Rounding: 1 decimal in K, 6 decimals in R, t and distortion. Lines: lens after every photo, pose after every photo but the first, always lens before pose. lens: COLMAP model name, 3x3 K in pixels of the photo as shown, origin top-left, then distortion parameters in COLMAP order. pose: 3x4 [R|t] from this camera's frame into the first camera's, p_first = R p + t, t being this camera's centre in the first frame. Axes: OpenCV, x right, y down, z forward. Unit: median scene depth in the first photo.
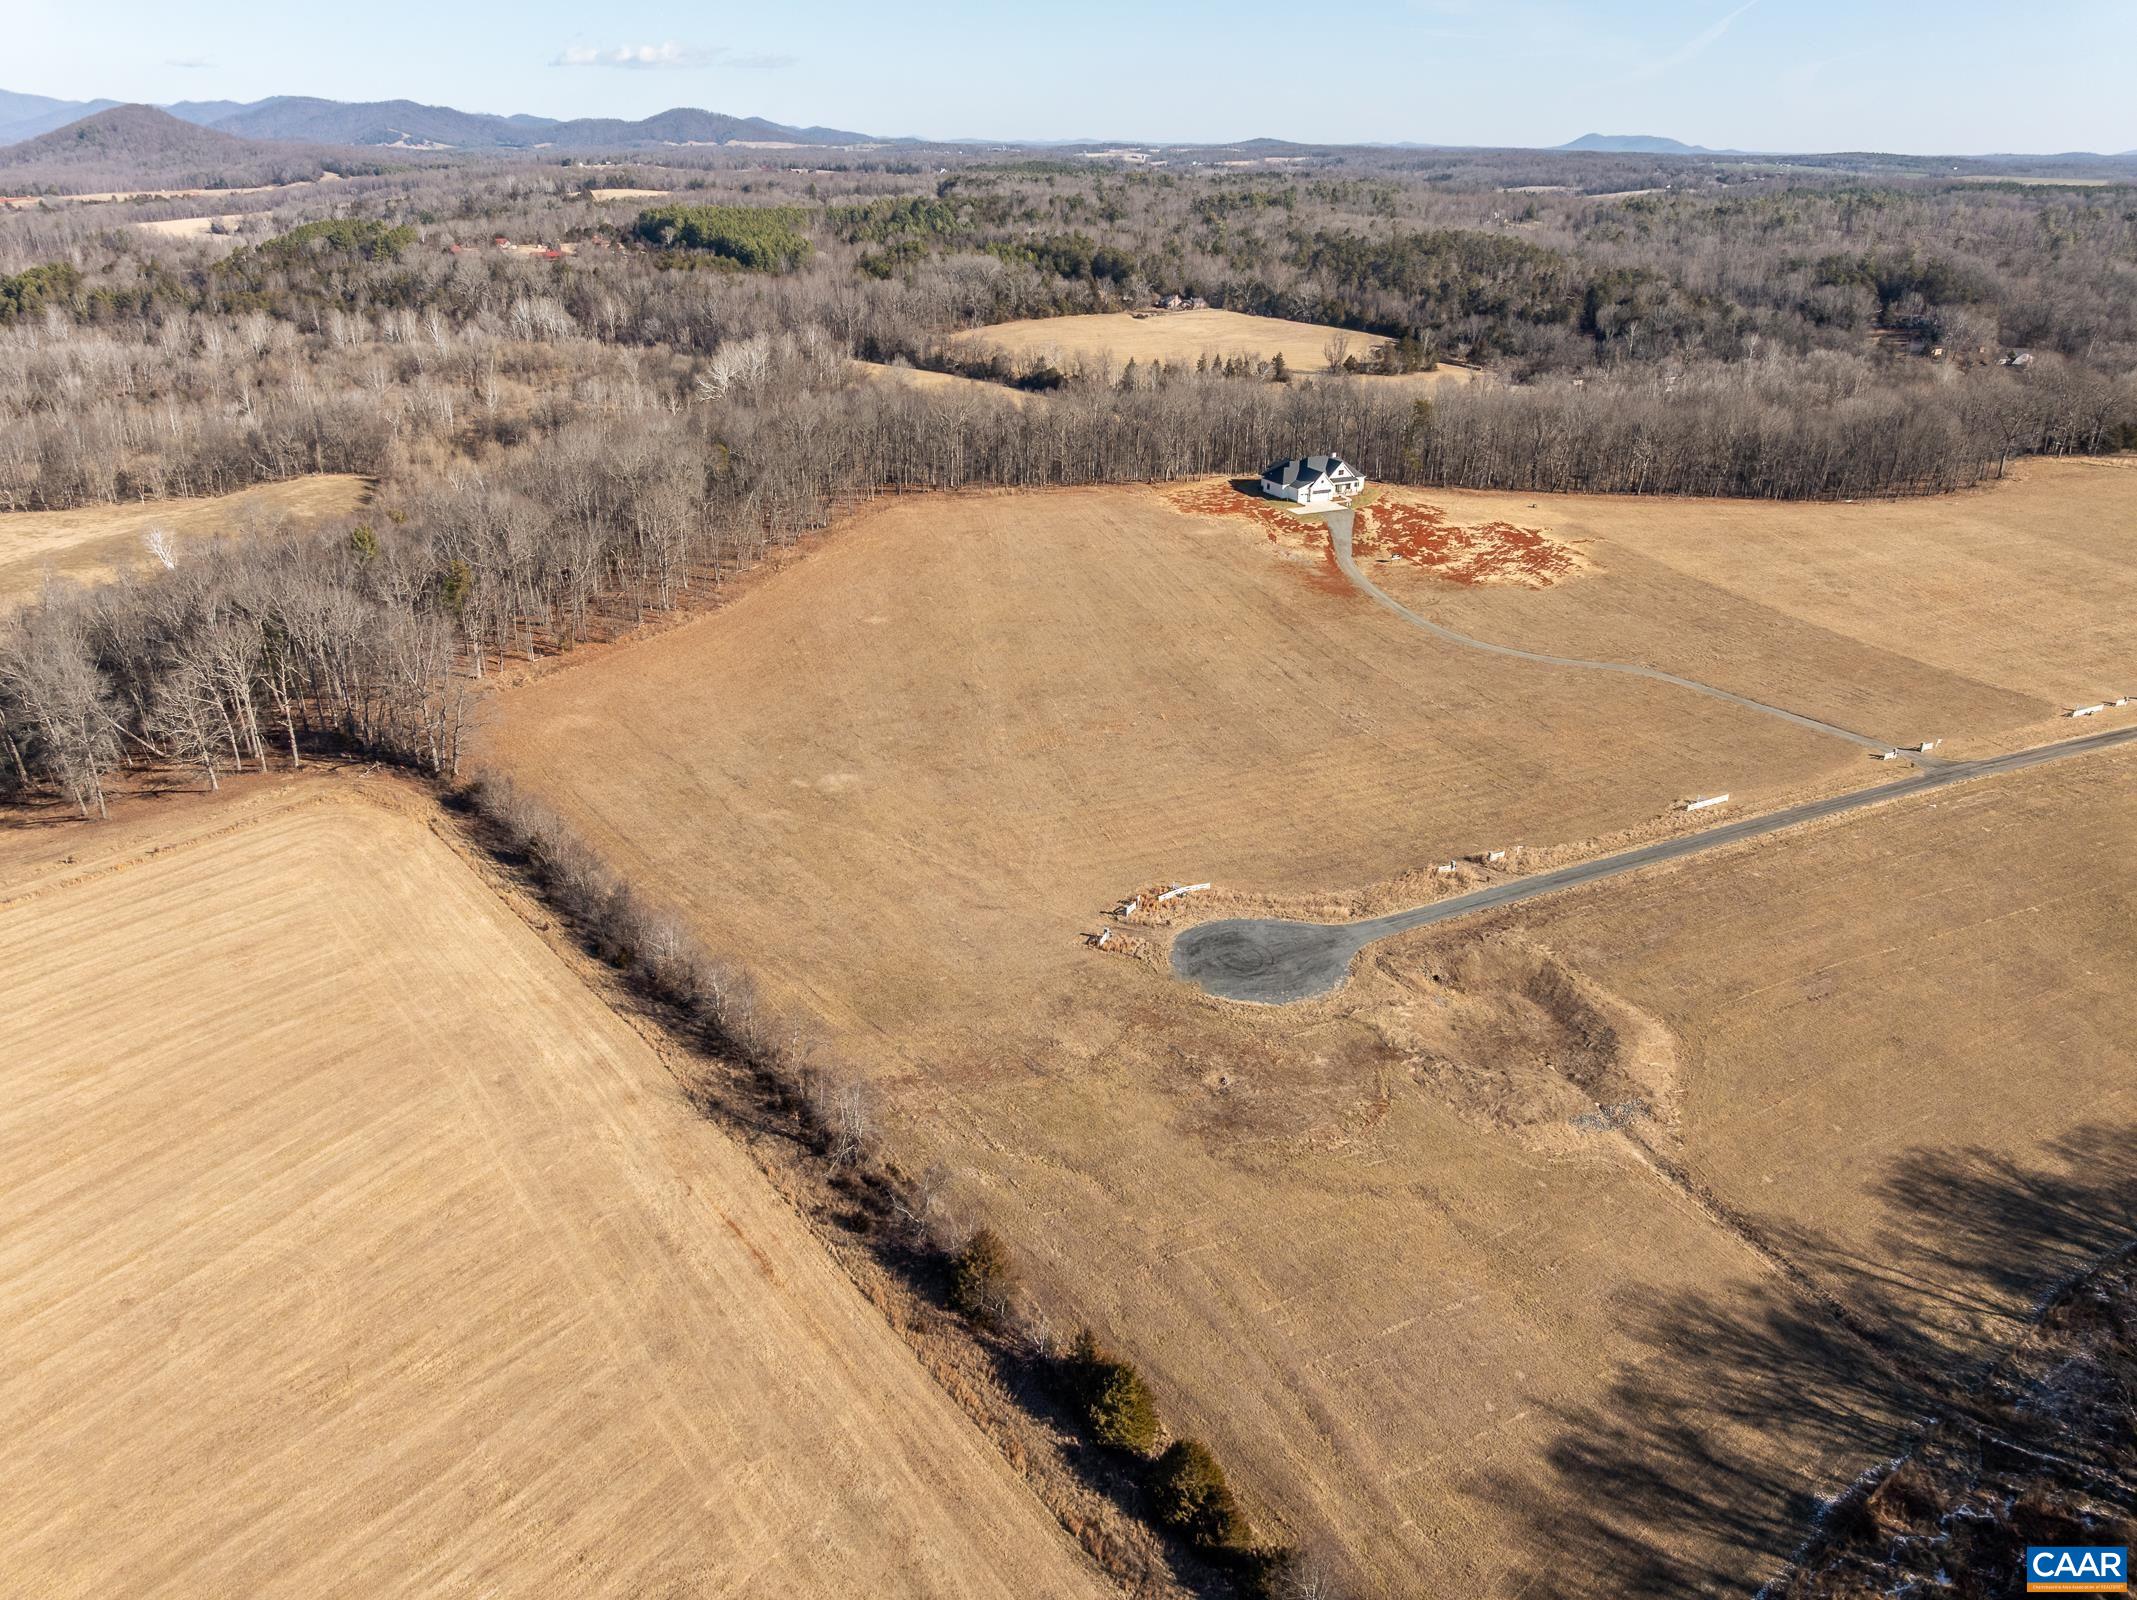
lens RADIAL K [[1504.7, 0, 1079.2], [0, 1504.7, 798.1], [0, 0, 1]] dist [-0.044456, 0.008335]
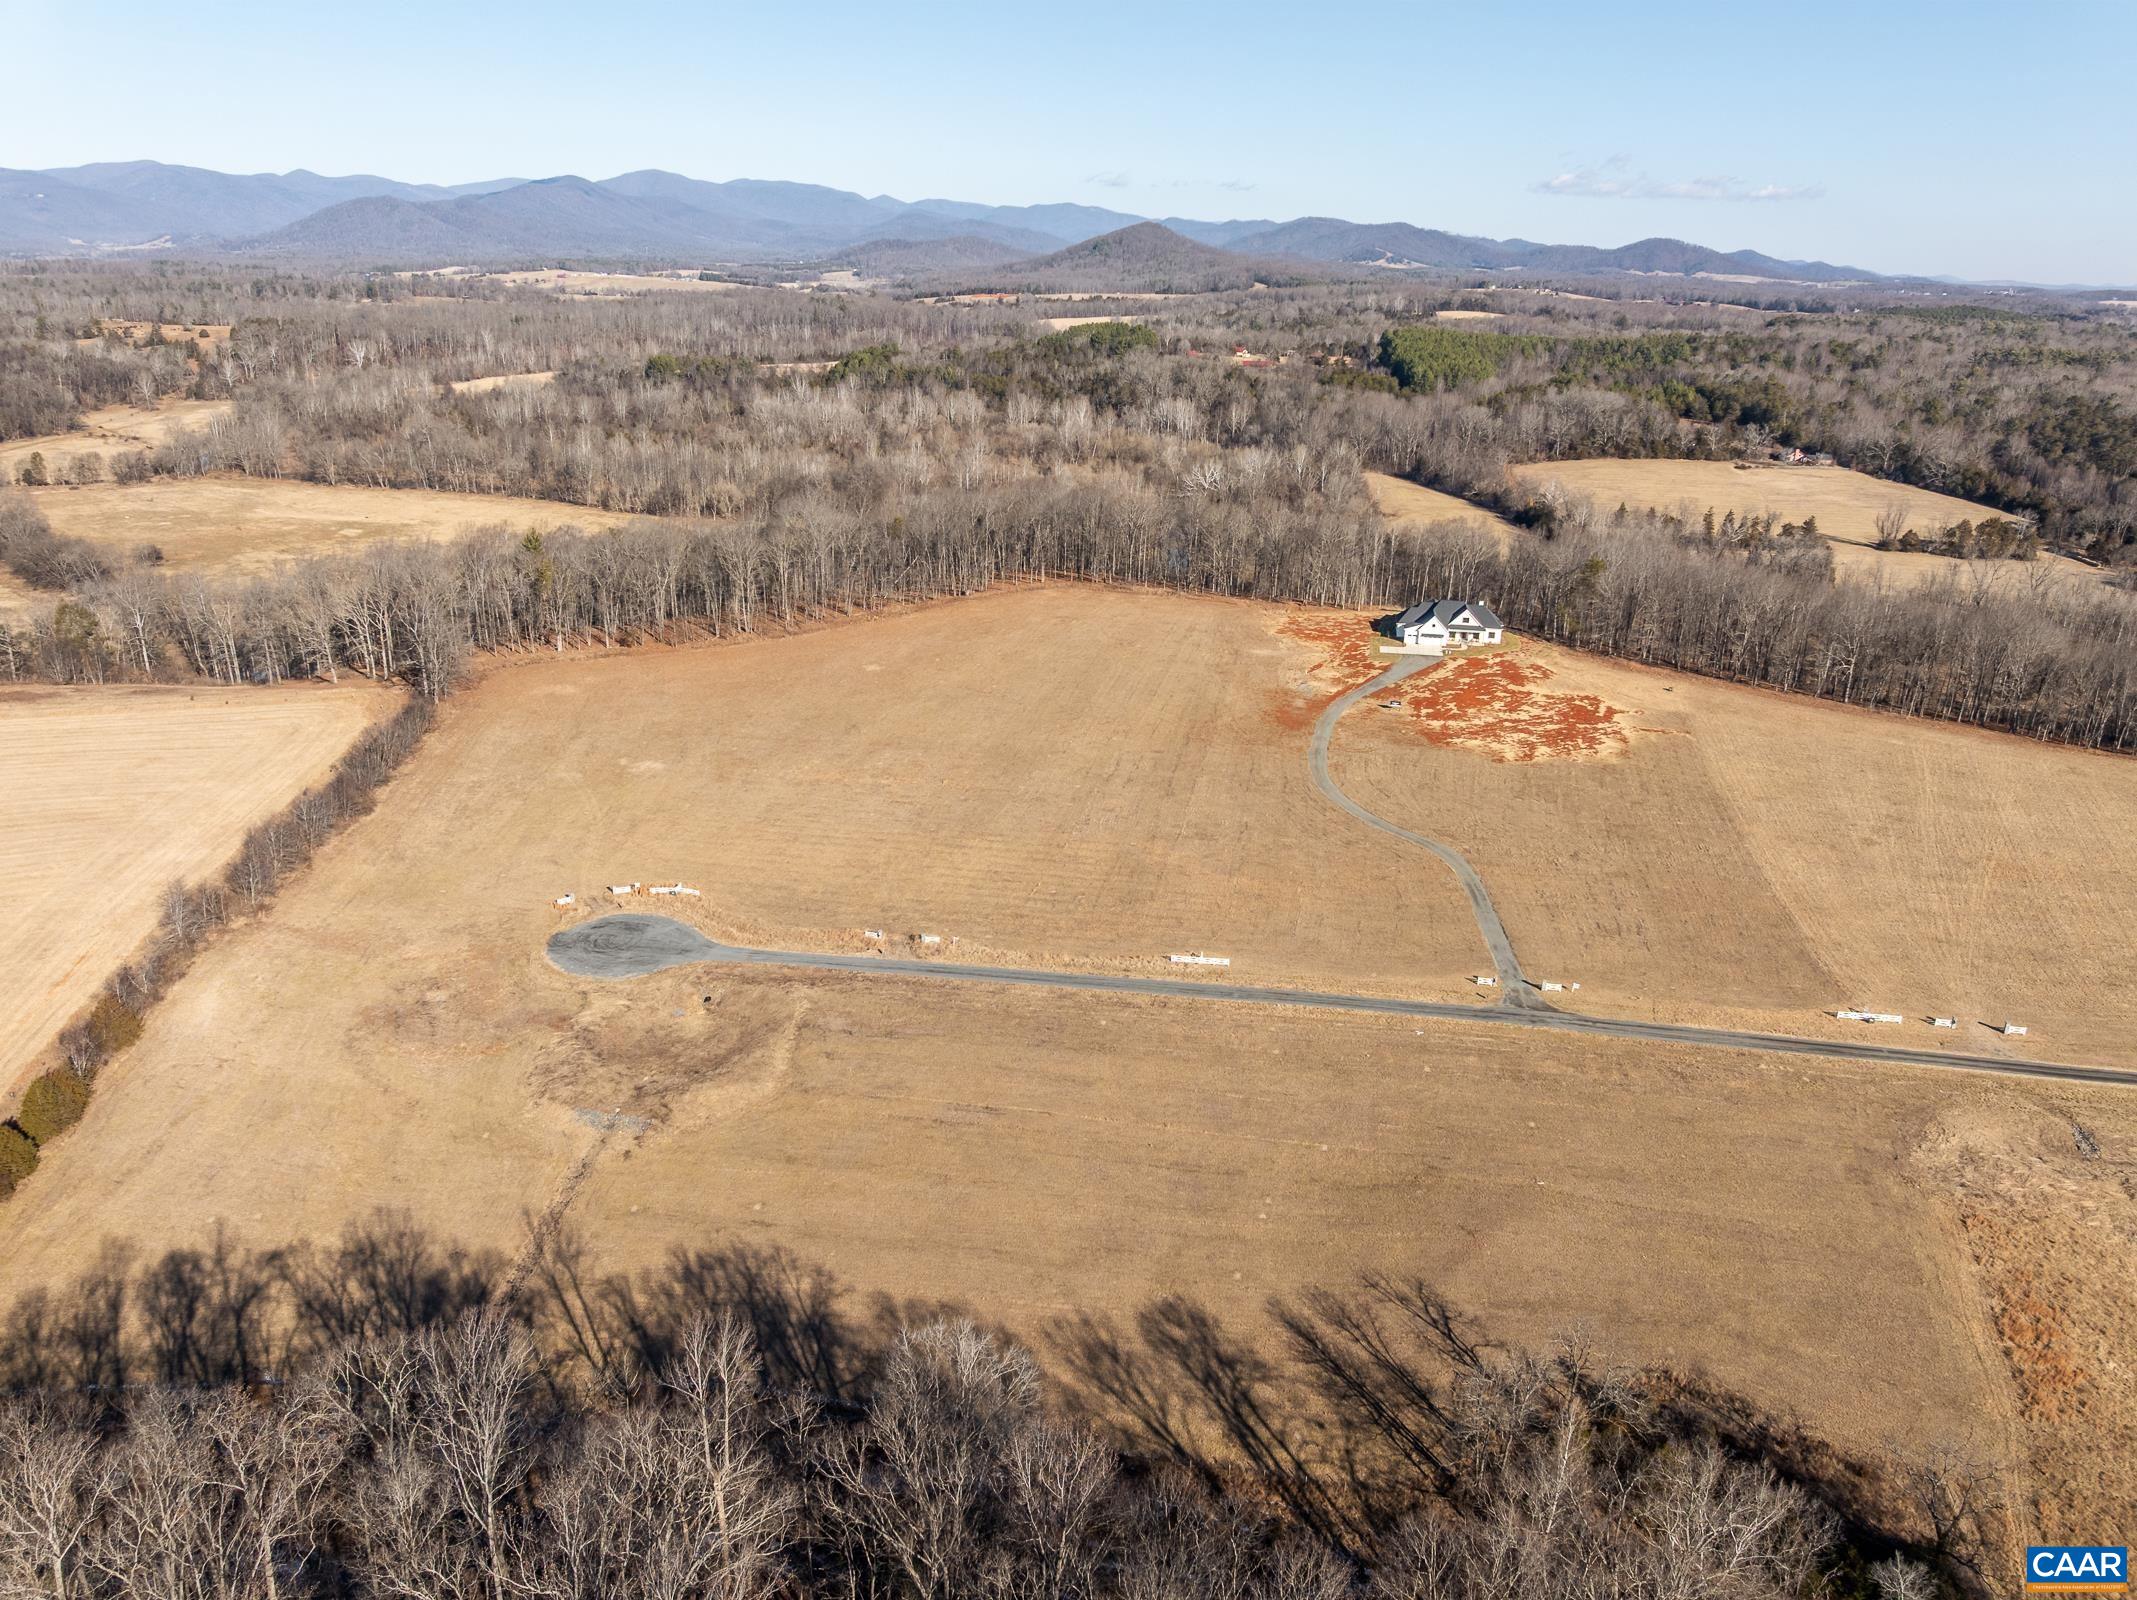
lens RADIAL K [[1504.7, 0, 1079.2], [0, 1504.7, 798.1], [0, 0, 1]] dist [-0.044456, 0.008335]
pose [[0.818449, 0.208835, -0.535284, 0.508091], [-0.247599, 0.968862, -0.000588, -0.046391], [0.518493, 0.133017, 0.844672, 0.083781]]
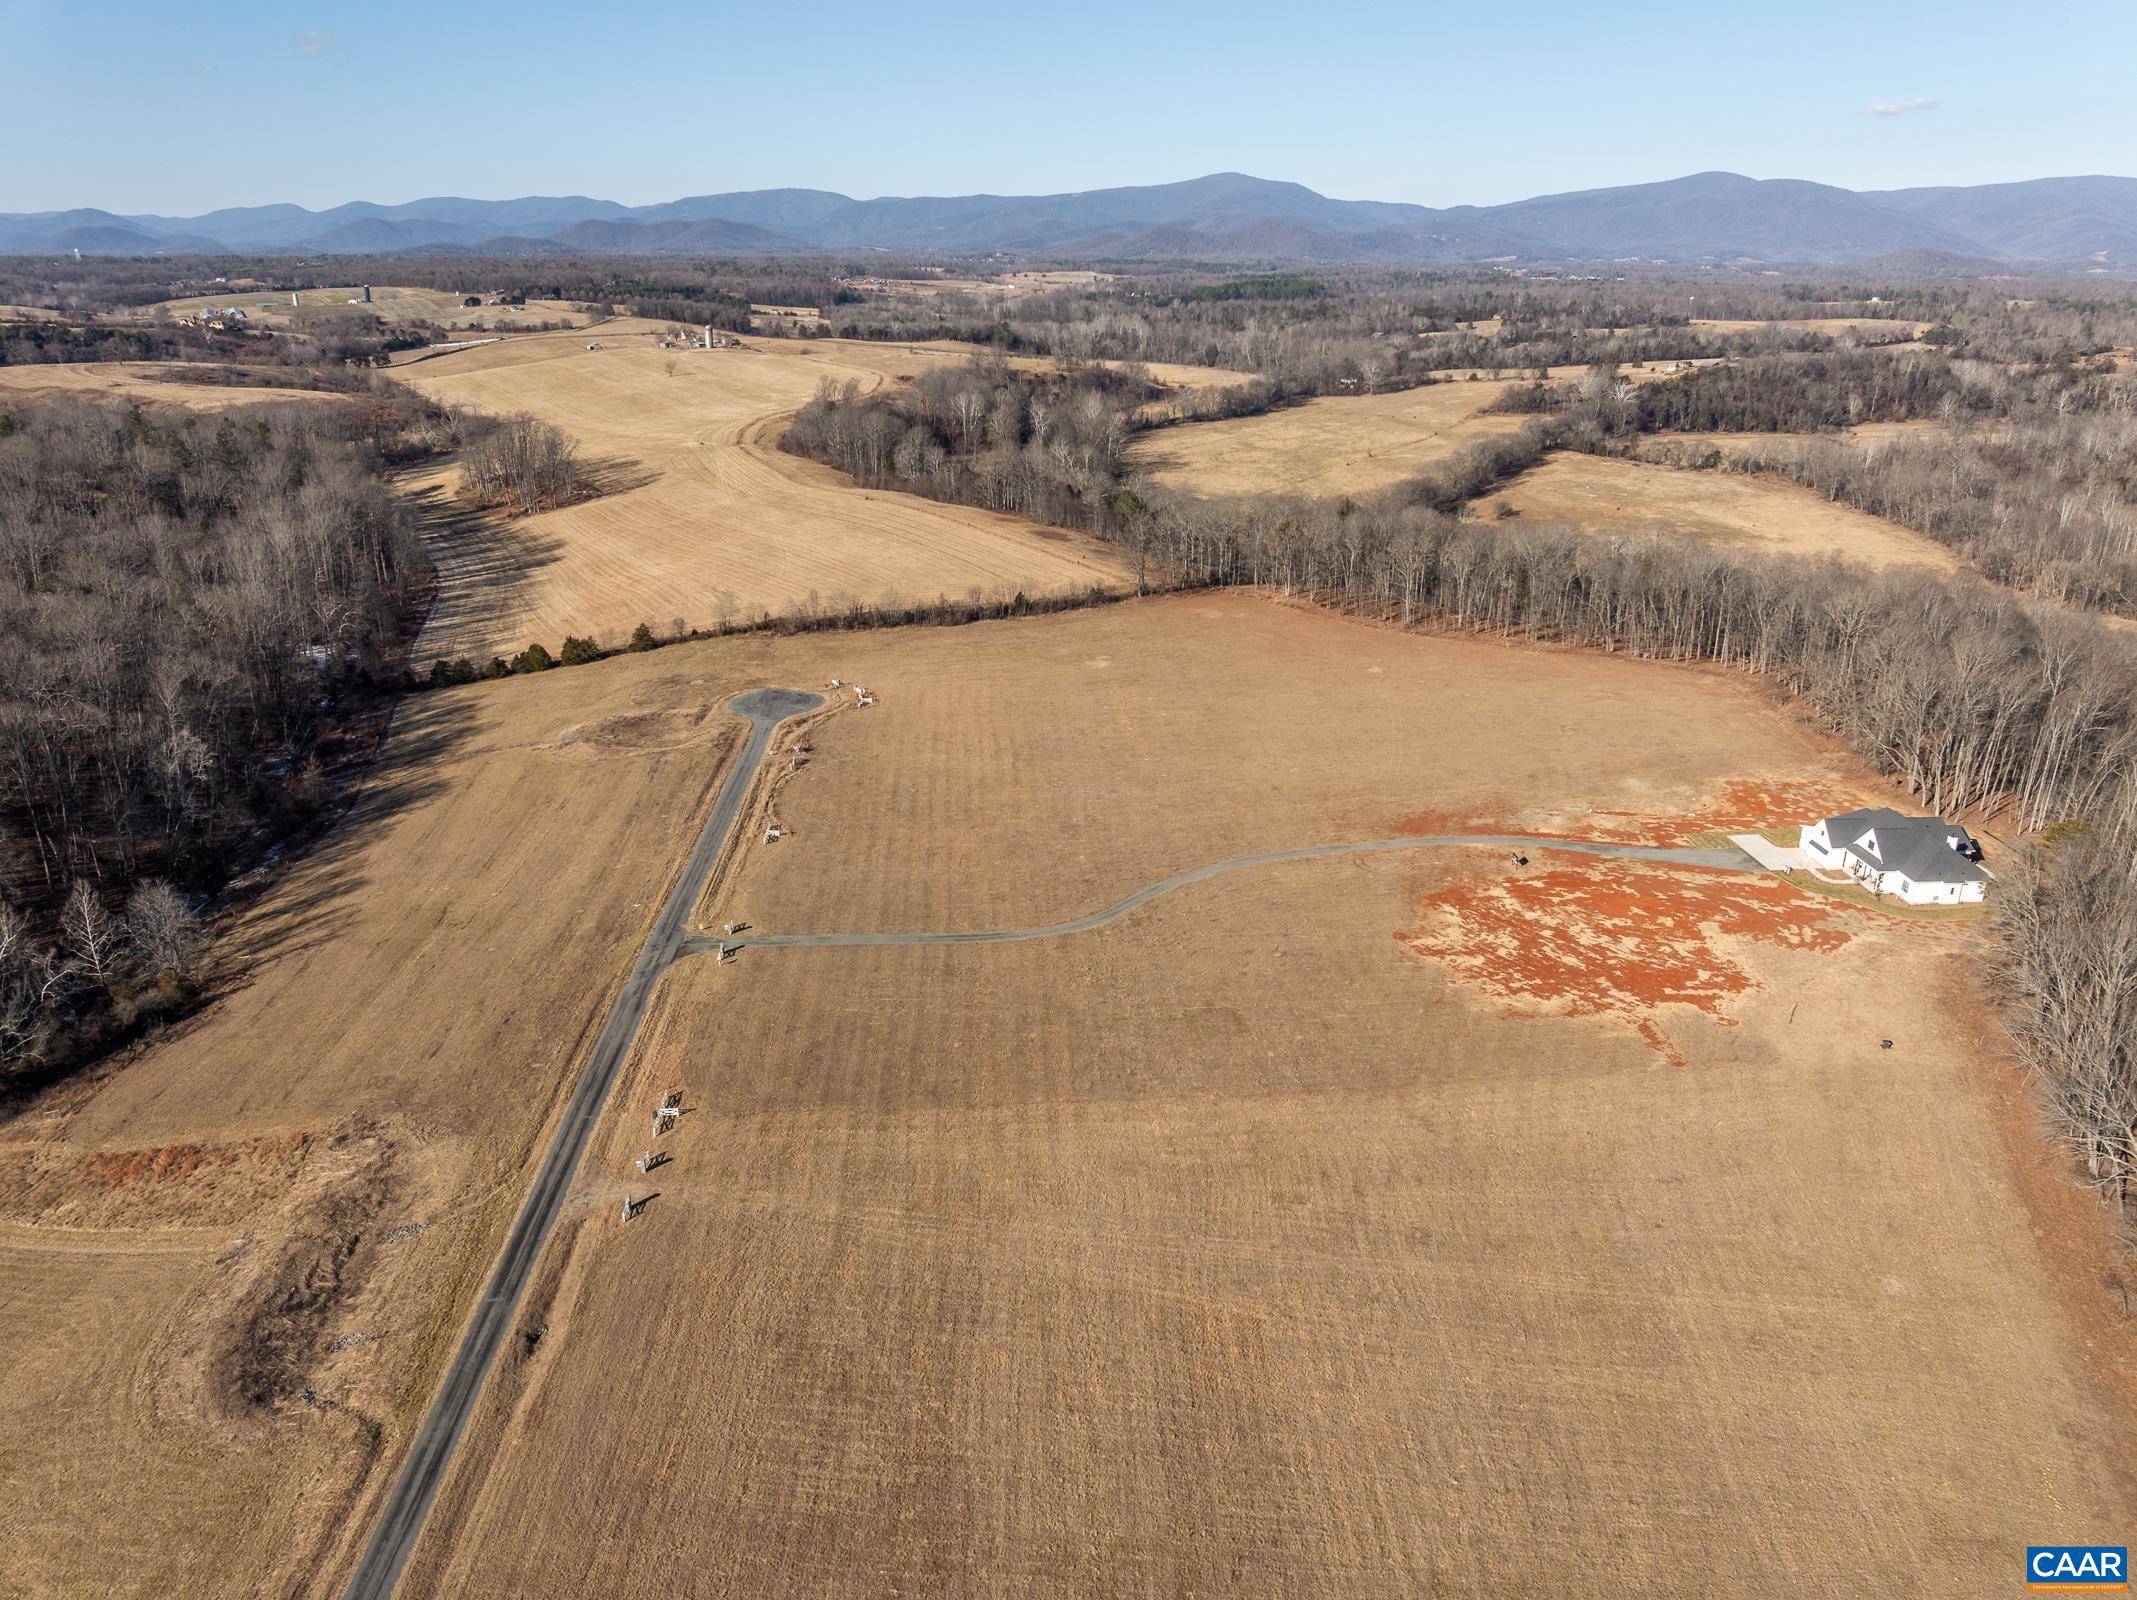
lens RADIAL K [[1504.7, 0, 1079.2], [0, 1504.7, 798.1], [0, 0, 1]] dist [-0.044456, 0.008335]
pose [[-0.365482, 0.315106, -0.875860, 0.797802], [-0.387584, 0.803987, 0.450981, -0.376214], [0.846287, 0.504295, -0.171712, 0.829046]]
